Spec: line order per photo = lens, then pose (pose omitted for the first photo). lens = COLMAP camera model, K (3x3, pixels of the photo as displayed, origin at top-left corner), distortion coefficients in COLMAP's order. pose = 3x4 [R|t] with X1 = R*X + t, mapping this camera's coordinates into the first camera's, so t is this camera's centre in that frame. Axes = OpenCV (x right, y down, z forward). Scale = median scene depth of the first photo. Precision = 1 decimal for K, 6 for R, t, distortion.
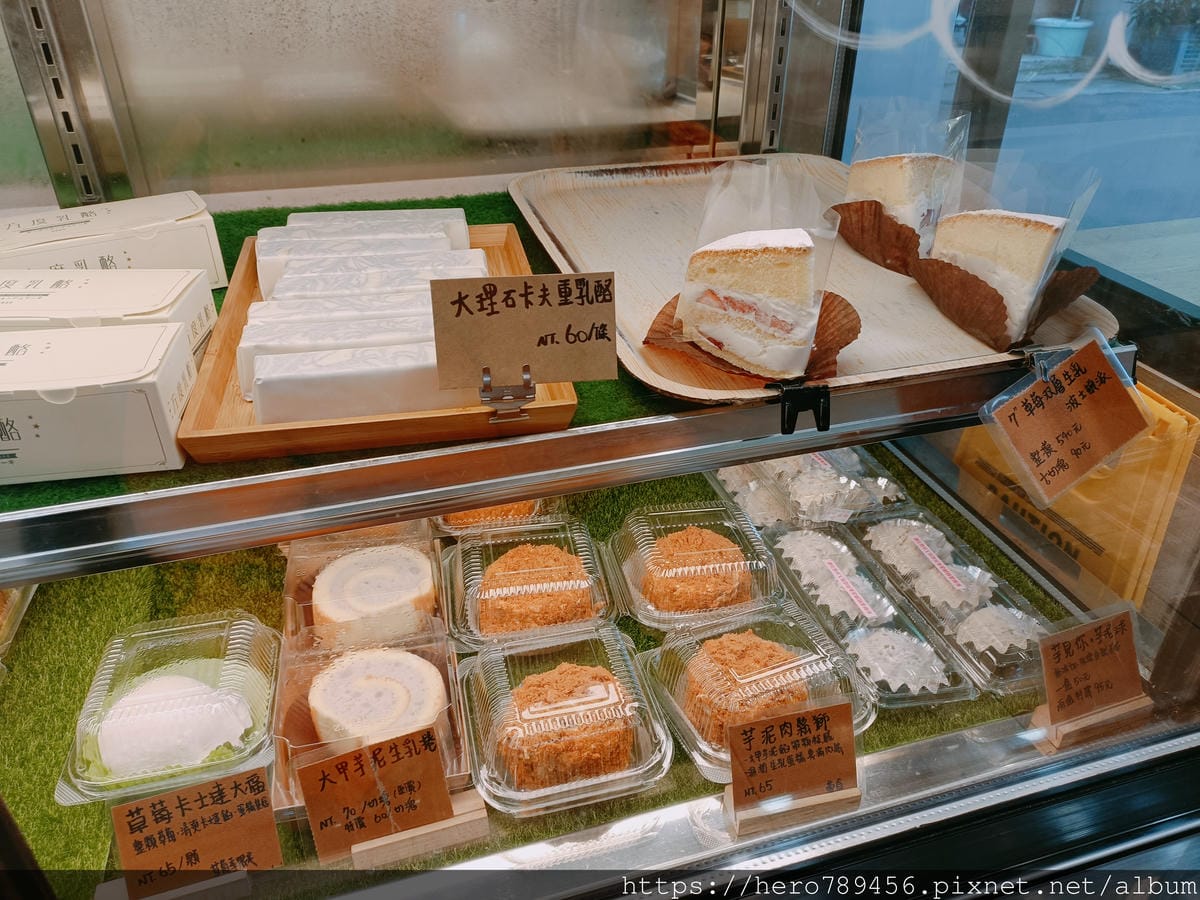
lens RADIAL K [[890.0, 0, 609.9], [0, 890.0, 430.2], [0, 0, 1]] dist [0.031264, -0.001857]
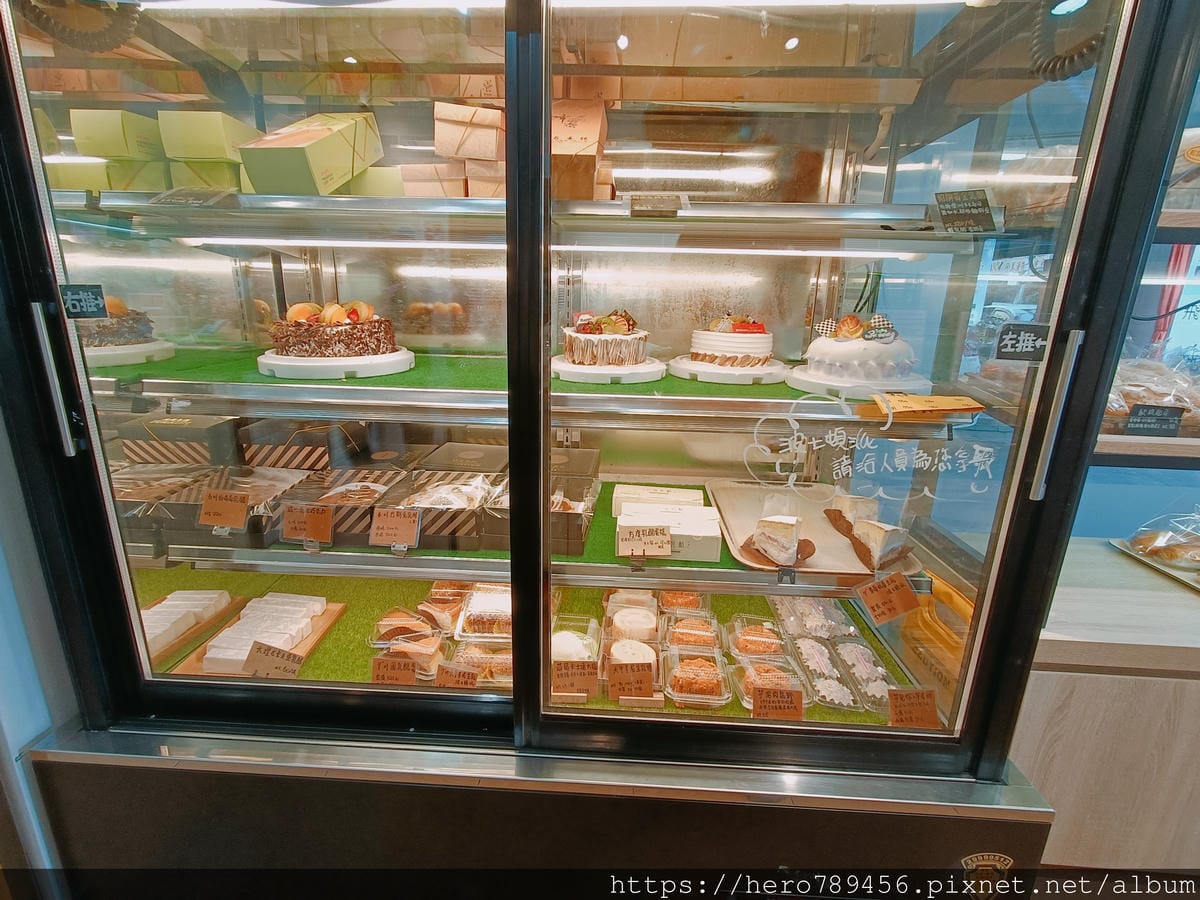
lens RADIAL K [[526.2, 0, 600.0], [0, 526.2, 450.0], [0, 0, 1]] dist [0.001110, 0.000204]
pose [[0.940730, 0.104300, -0.322719, 0.119744], [-0.187837, 0.952501, -0.239705, 0.095445], [0.282389, 0.286116, 0.915638, -0.771906]]
